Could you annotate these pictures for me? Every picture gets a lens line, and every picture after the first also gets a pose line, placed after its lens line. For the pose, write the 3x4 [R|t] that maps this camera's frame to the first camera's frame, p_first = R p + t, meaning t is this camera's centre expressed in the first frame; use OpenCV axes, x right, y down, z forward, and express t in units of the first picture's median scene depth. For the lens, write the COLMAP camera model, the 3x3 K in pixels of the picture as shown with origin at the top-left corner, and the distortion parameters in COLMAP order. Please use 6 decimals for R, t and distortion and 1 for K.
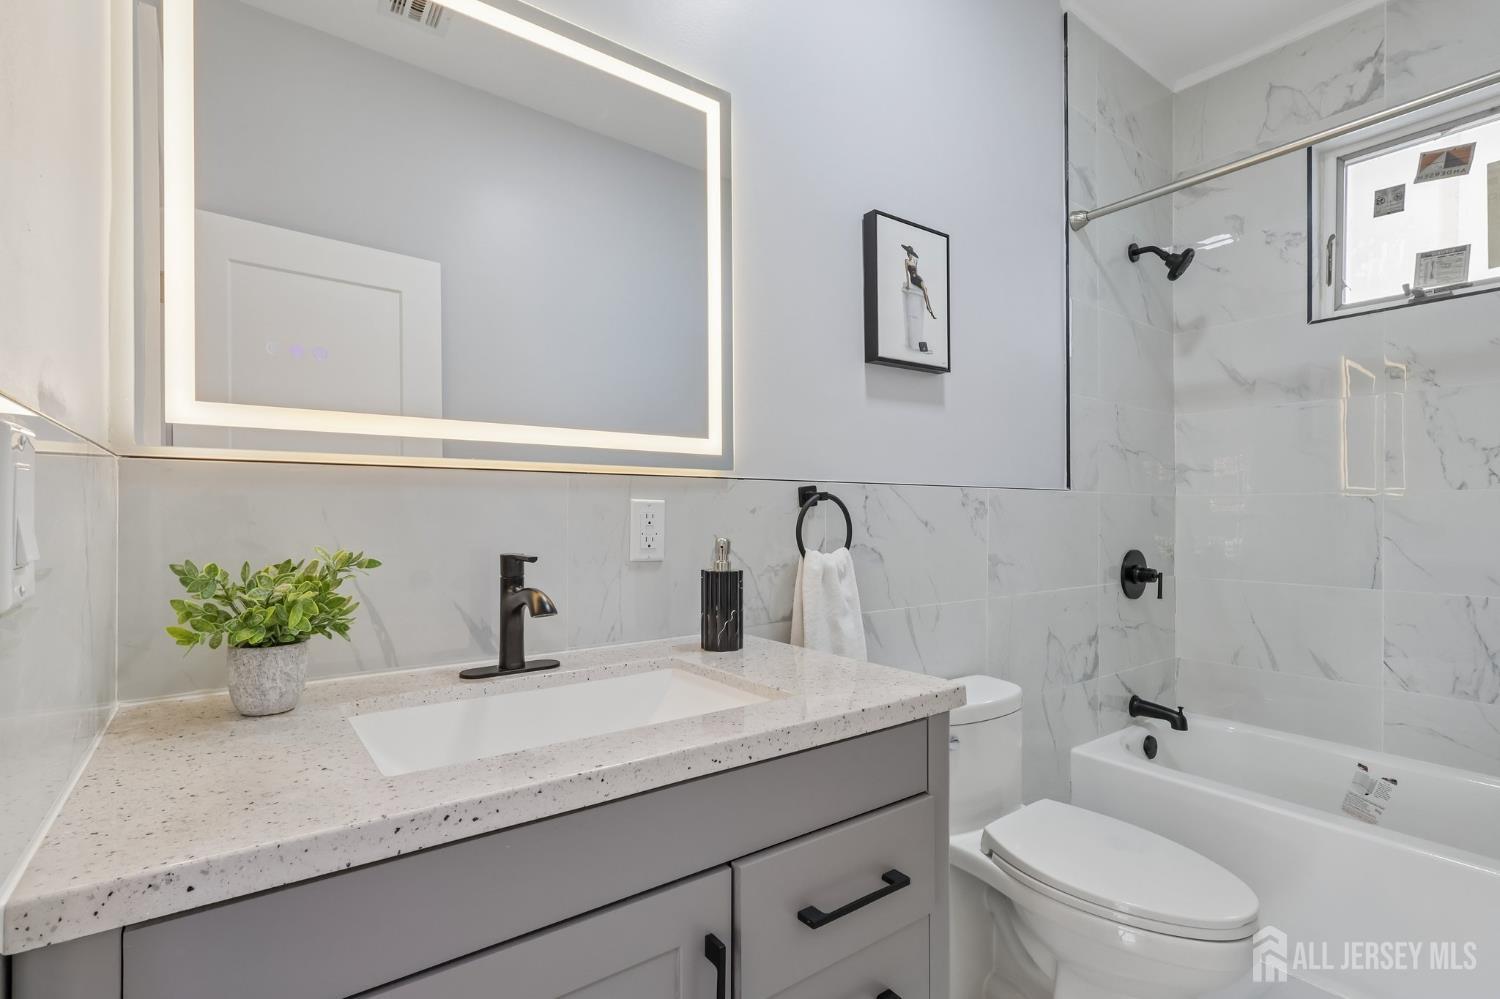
lens RADIAL K [[700.6, 0, 754.5], [0, 700.6, 518.1], [0, 0, 1]] dist [-0.002096, 0.001760]
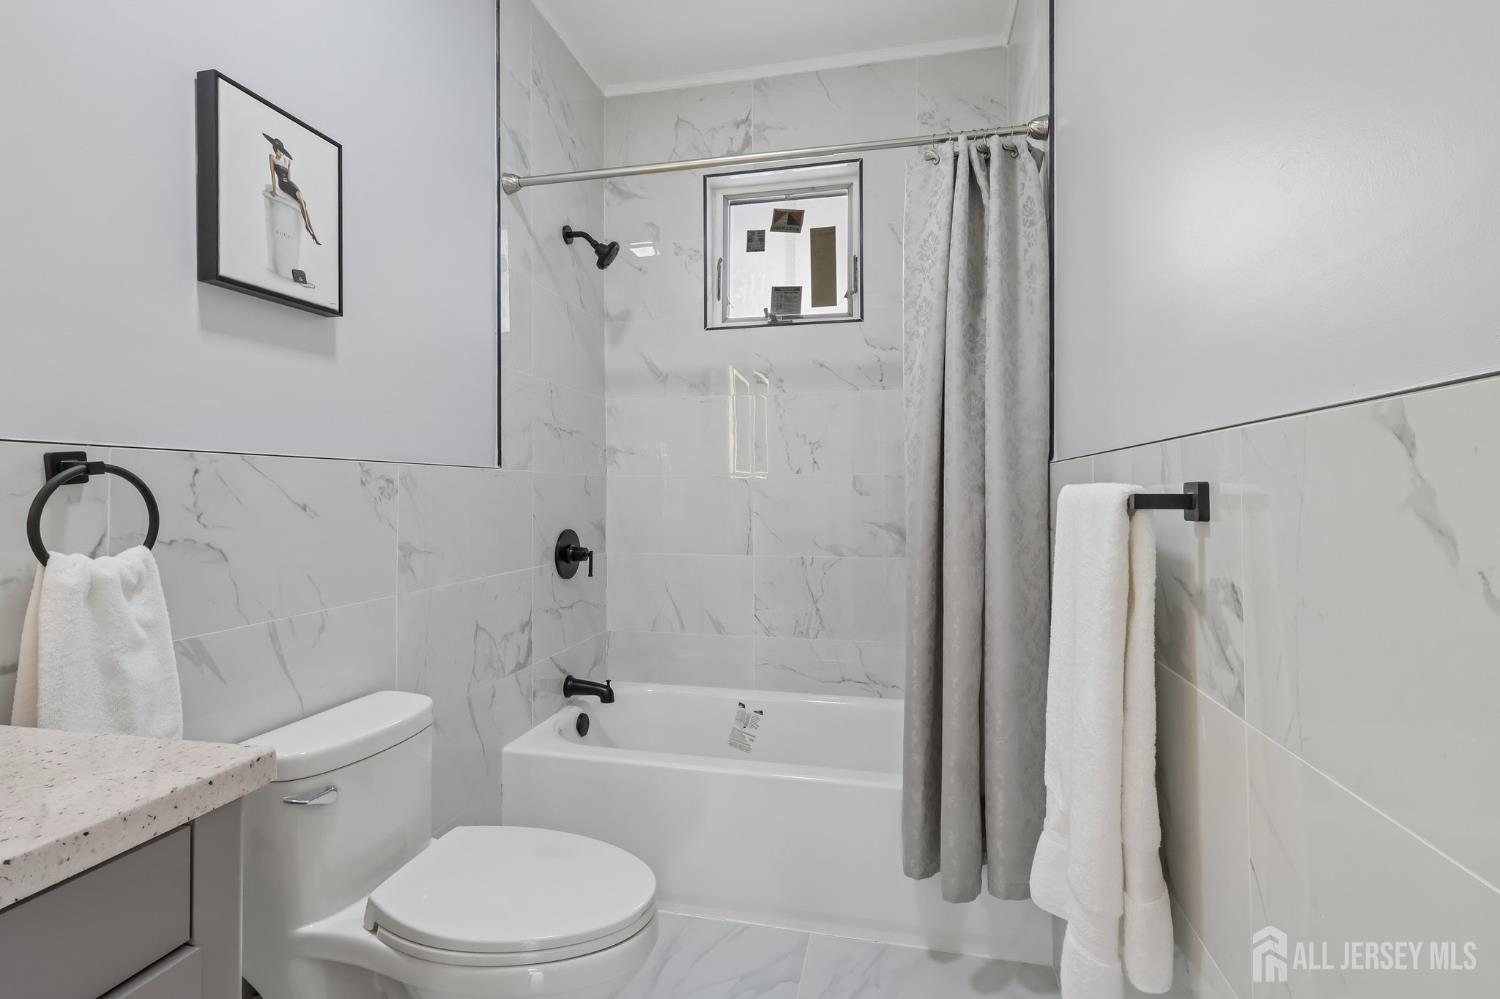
lens RADIAL K [[700.6, 0, 750.6], [0, 700.6, 489.6], [0, 0, 1]] dist [-0.002096, 0.001760]
pose [[0.752291, 0.000644, 0.658830, 0.095803], [0.006854, 0.999938, -0.008803, -0.001146], [-0.658795, 0.011138, 0.752240, 0.090371]]
